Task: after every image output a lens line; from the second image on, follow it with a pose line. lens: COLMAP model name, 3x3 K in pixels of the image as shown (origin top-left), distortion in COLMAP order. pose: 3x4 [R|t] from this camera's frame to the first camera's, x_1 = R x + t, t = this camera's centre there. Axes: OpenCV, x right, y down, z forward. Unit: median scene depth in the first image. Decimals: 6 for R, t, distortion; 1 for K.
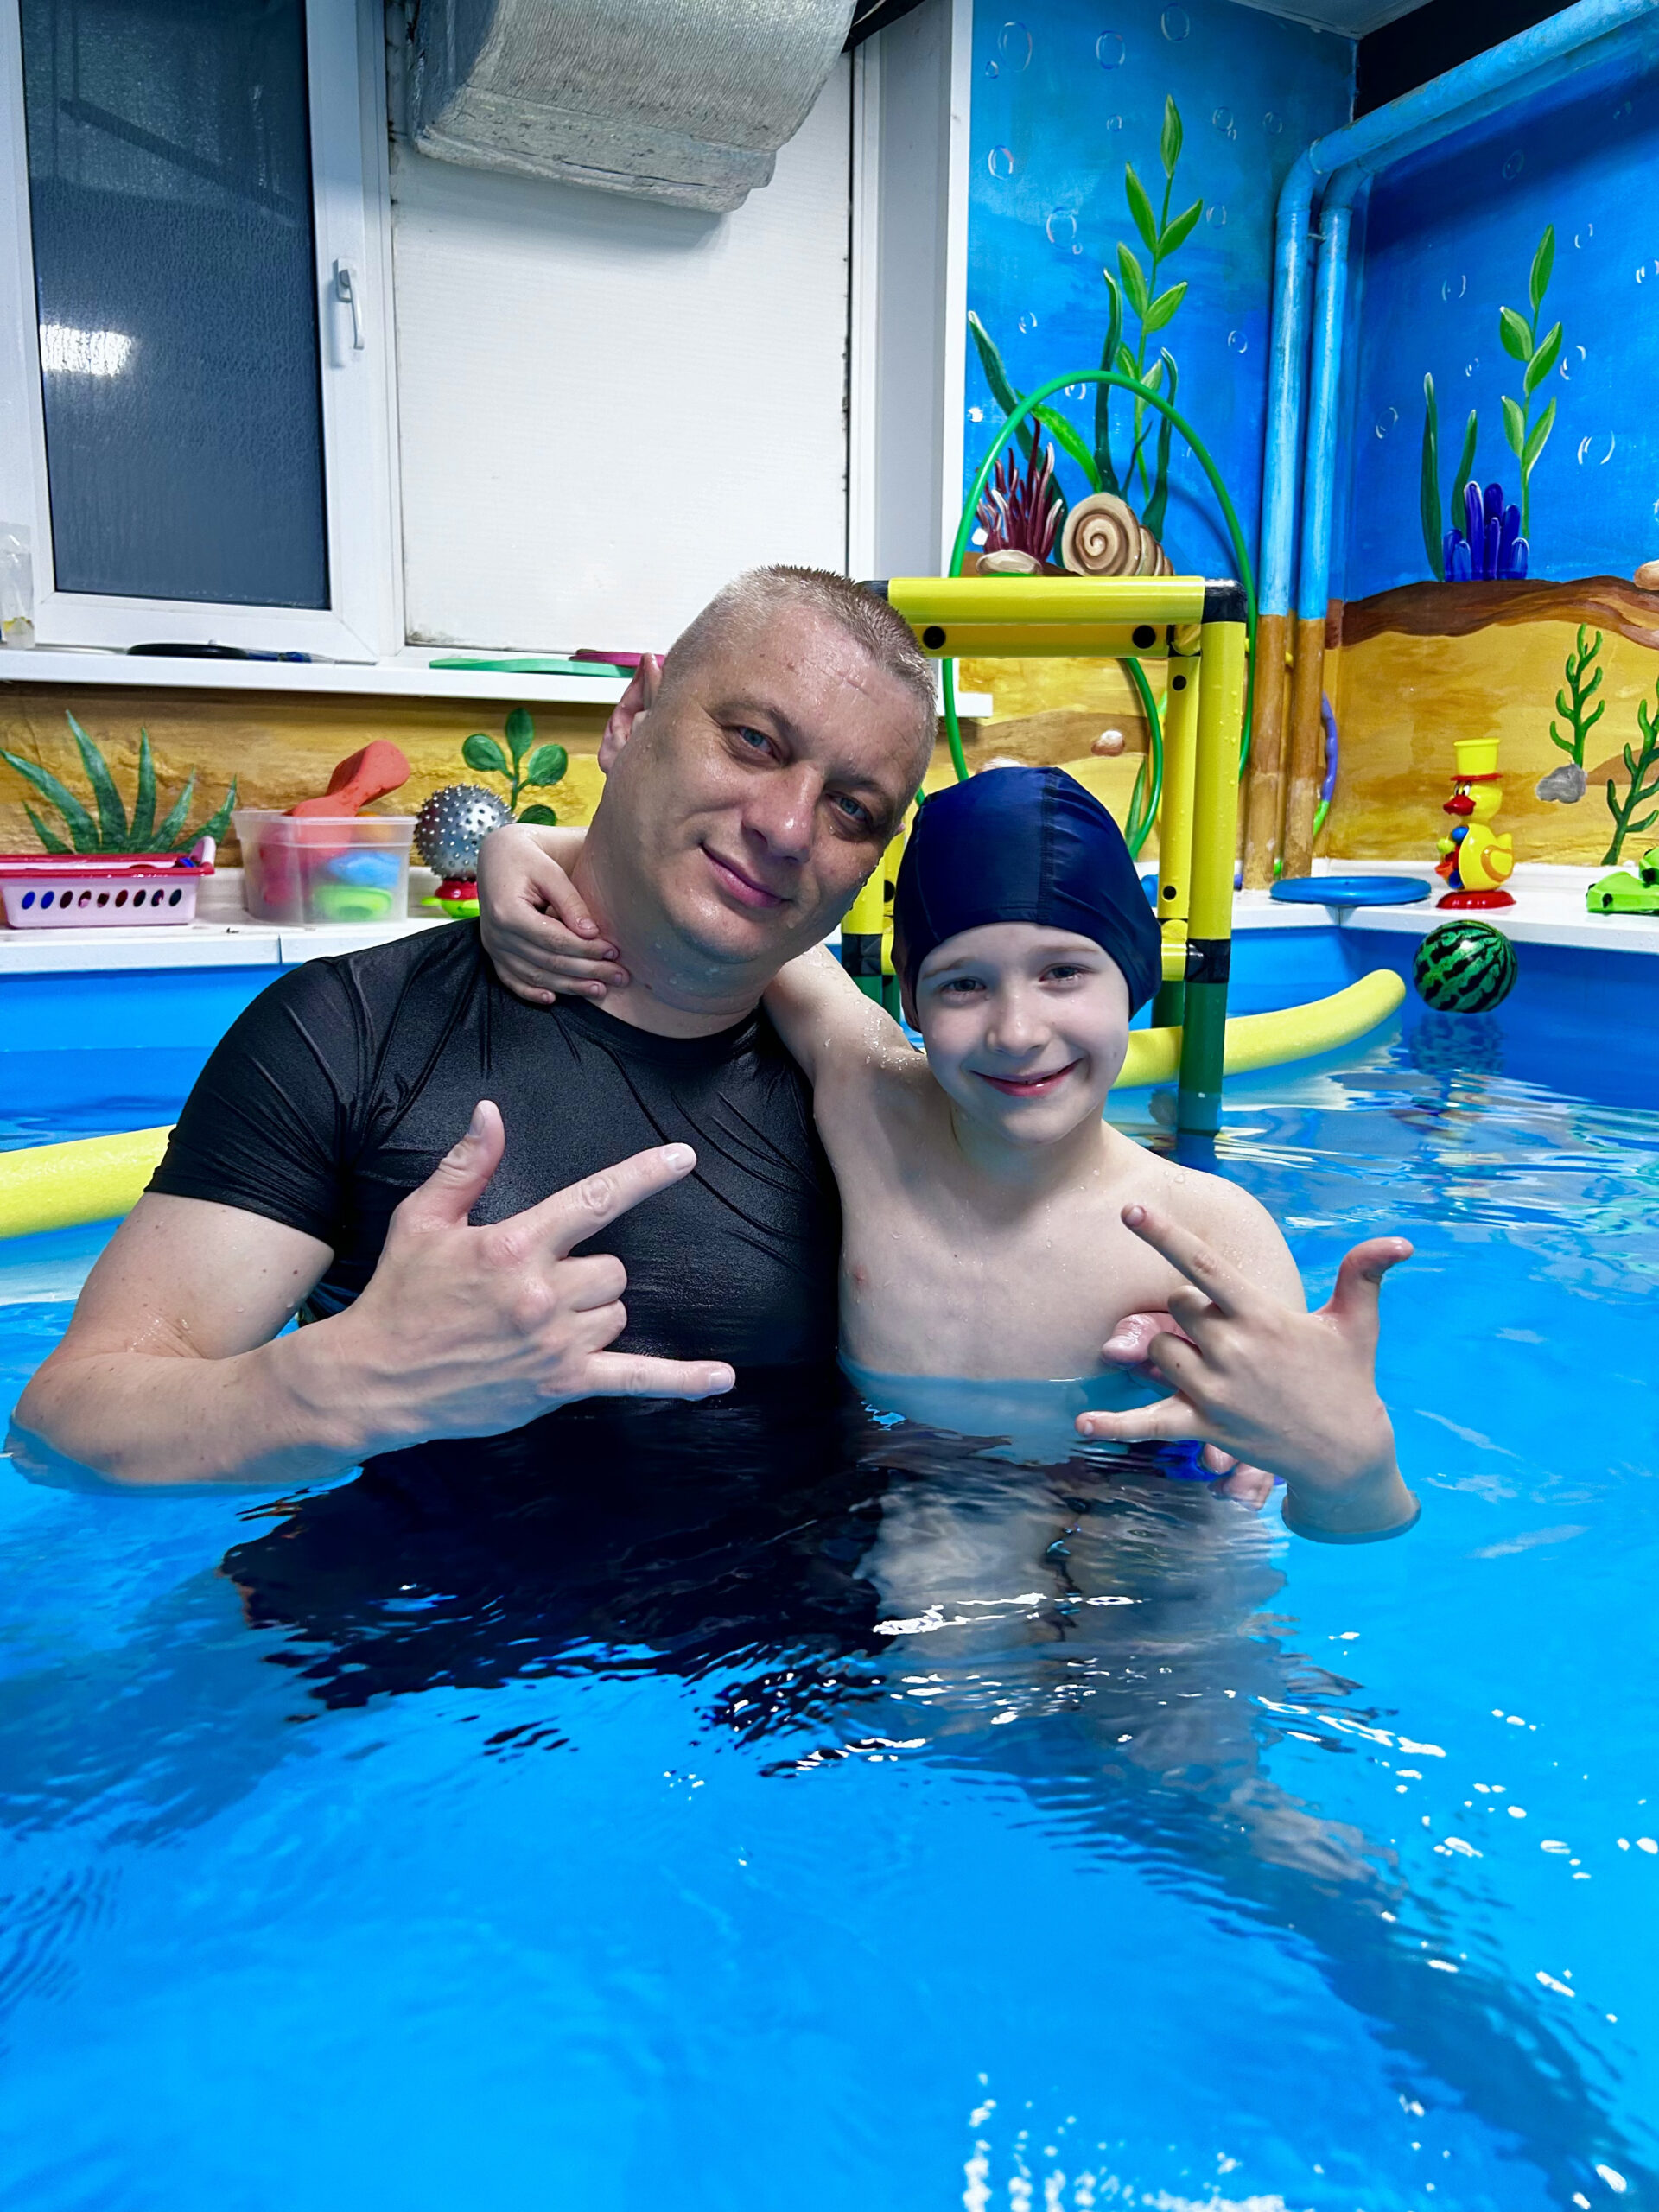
lens RADIAL K [[1660.1, 0, 760.3], [0, 1660.1, 1102.7], [0, 0, 1]] dist [0.027112, -0.029286]
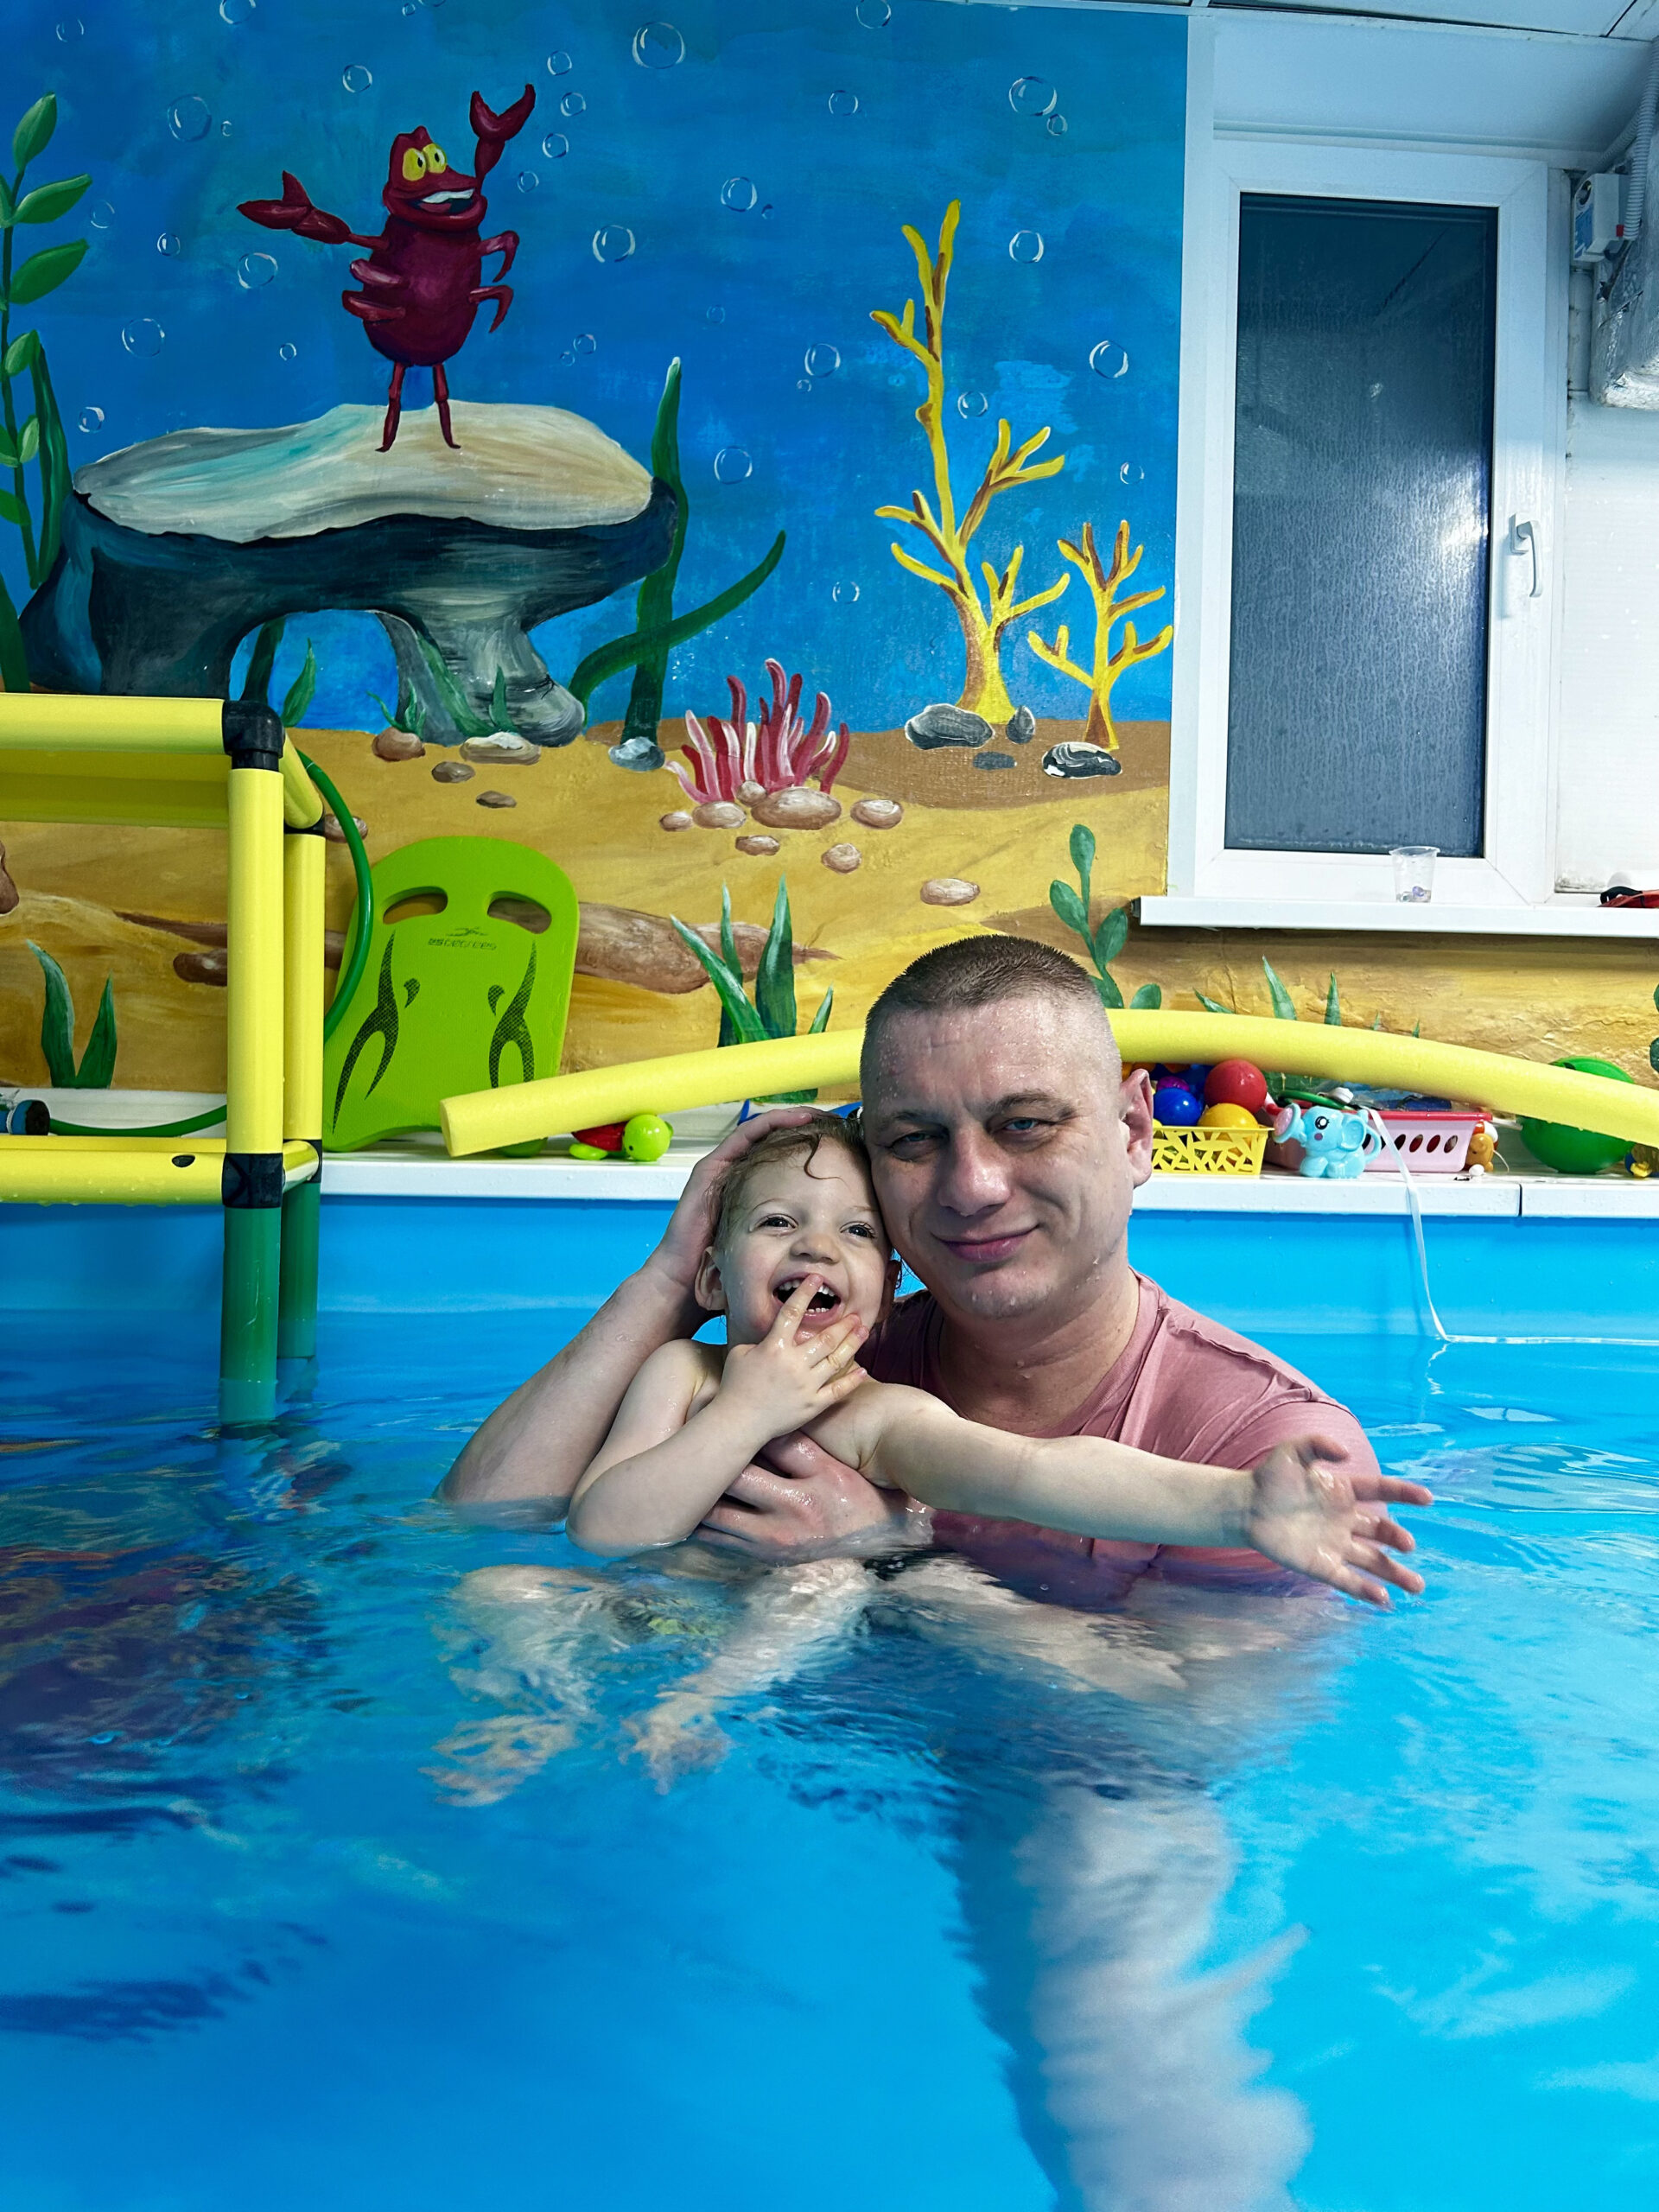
lens RADIAL K [[1660.1, 0, 823.4], [0, 1660.1, 1107.4], [0, 0, 1]] dist [0.027112, -0.029286]
pose [[0.914830, 0.018555, -0.403413, -0.240273], [-0.087416, 0.984359, -0.152960, 0.027929], [0.394265, 0.175197, 0.902143, 0.011770]]
